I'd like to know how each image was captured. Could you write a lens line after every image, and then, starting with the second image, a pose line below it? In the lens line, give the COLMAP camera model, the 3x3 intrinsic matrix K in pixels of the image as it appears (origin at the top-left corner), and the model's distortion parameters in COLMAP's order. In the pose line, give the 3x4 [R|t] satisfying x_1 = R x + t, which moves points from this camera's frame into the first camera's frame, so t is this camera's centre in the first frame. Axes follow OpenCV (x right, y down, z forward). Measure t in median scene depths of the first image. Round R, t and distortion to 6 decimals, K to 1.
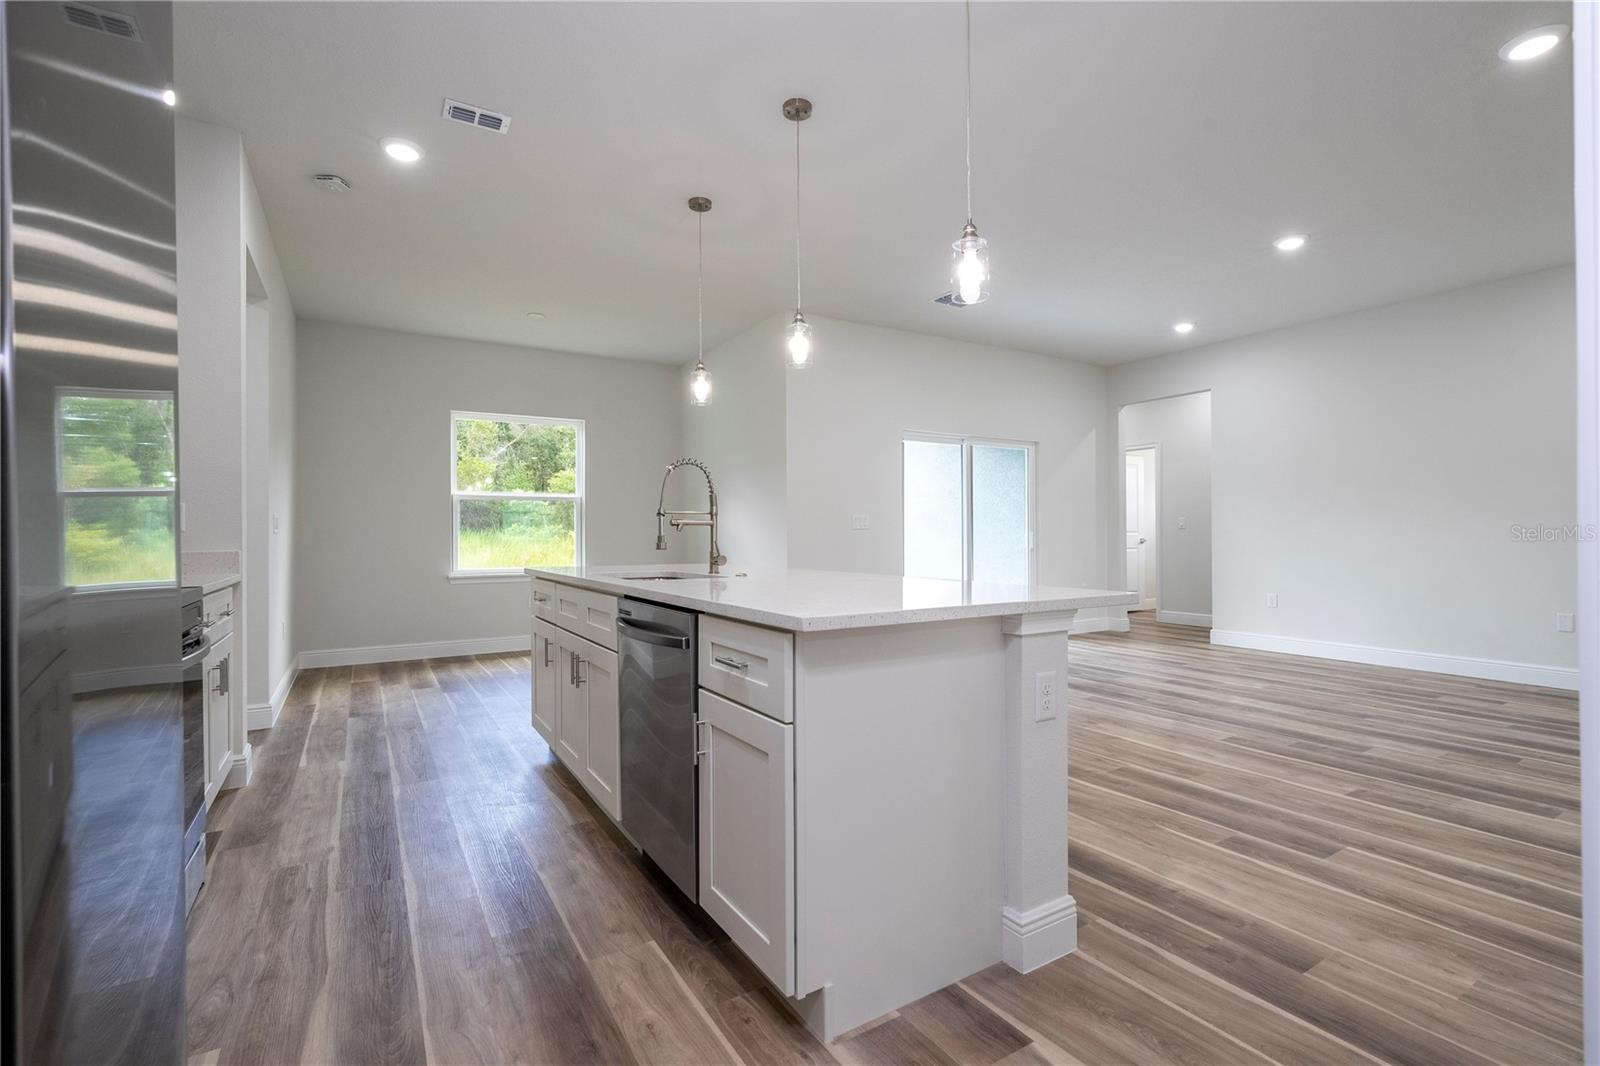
lens RADIAL K [[720.9, 0, 809.7], [0, 720.9, 530.0], [0, 0, 1]] dist [-0.000734, 0.000149]
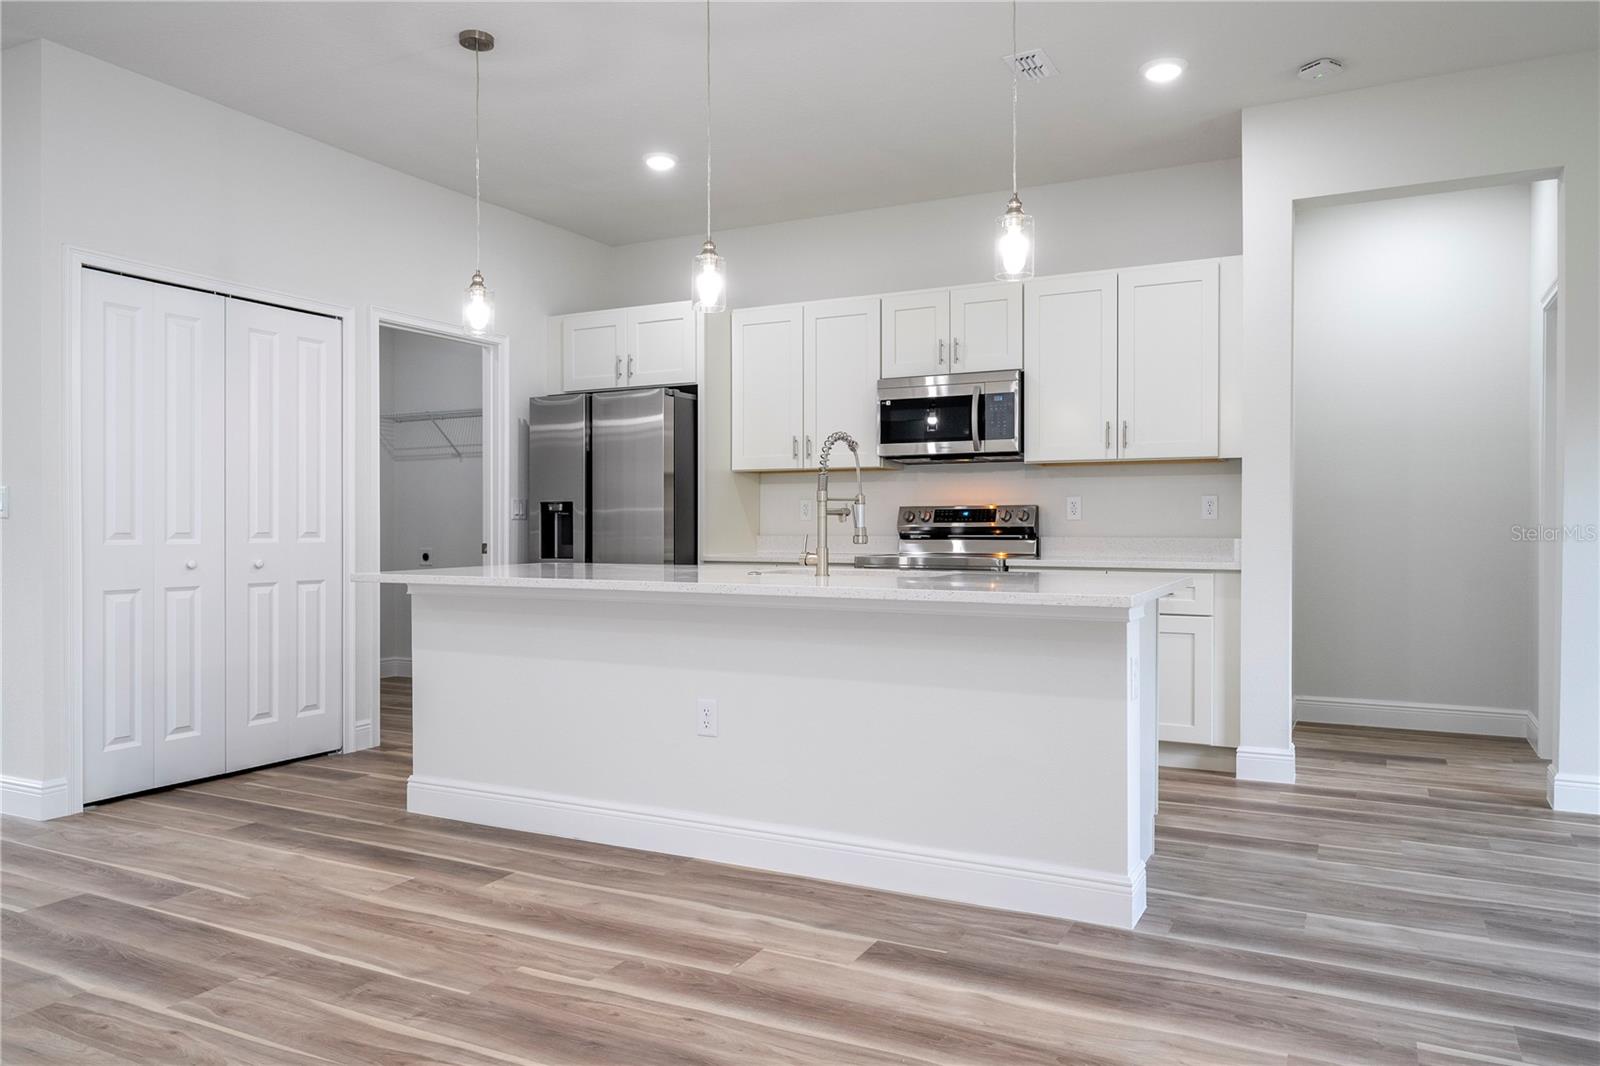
lens RADIAL K [[1092.4, 0, 811.6], [0, 1092.4, 530.5], [0, 0, 1]] dist [0.001850, 0.005234]
pose [[-0.857474, 0.009944, -0.514431, 0.602903], [0.009489, 0.999949, 0.003511, 0.008055], [0.514440, -0.001870, -0.857524, 2.497507]]
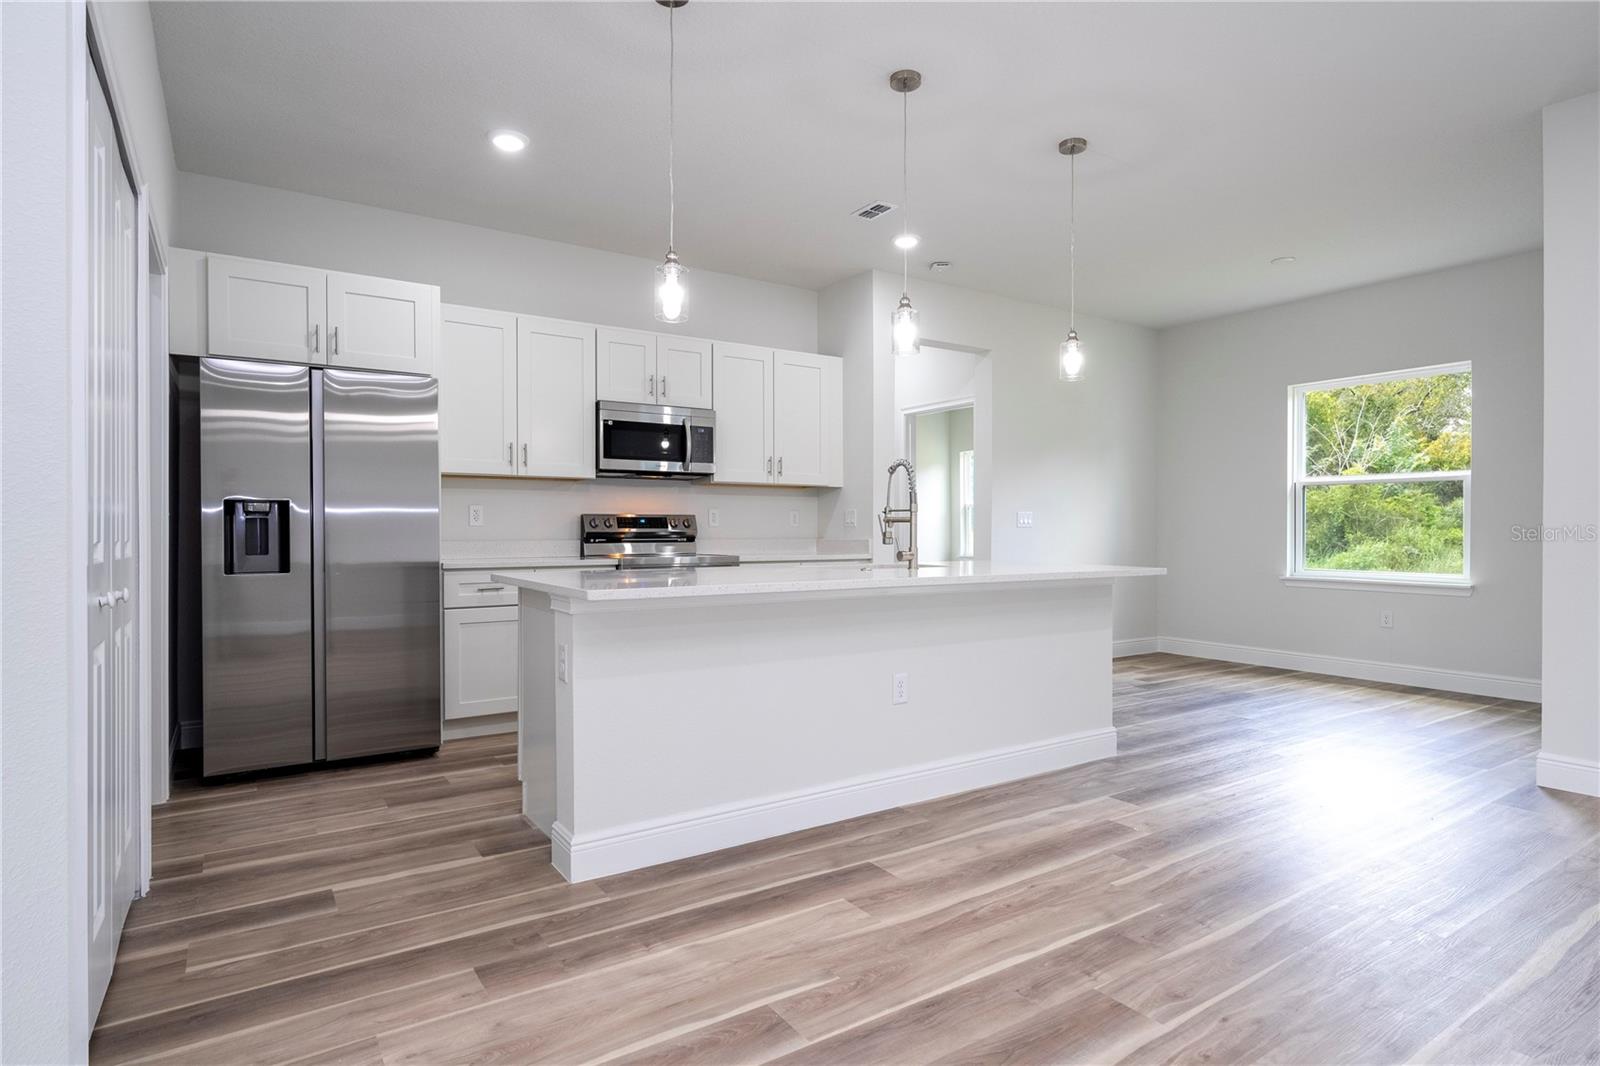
lens RADIAL K [[855.1, 0, 808.8], [0, 855.1, 535.3], [0, 0, 1]] dist [0.000826, 0.002217]
pose [[0.035613, 0.012047, -0.999293, 1.336781], [0.005588, 0.999909, 0.012254, -0.004265], [0.999350, -0.006020, 0.035543, 1.009029]]
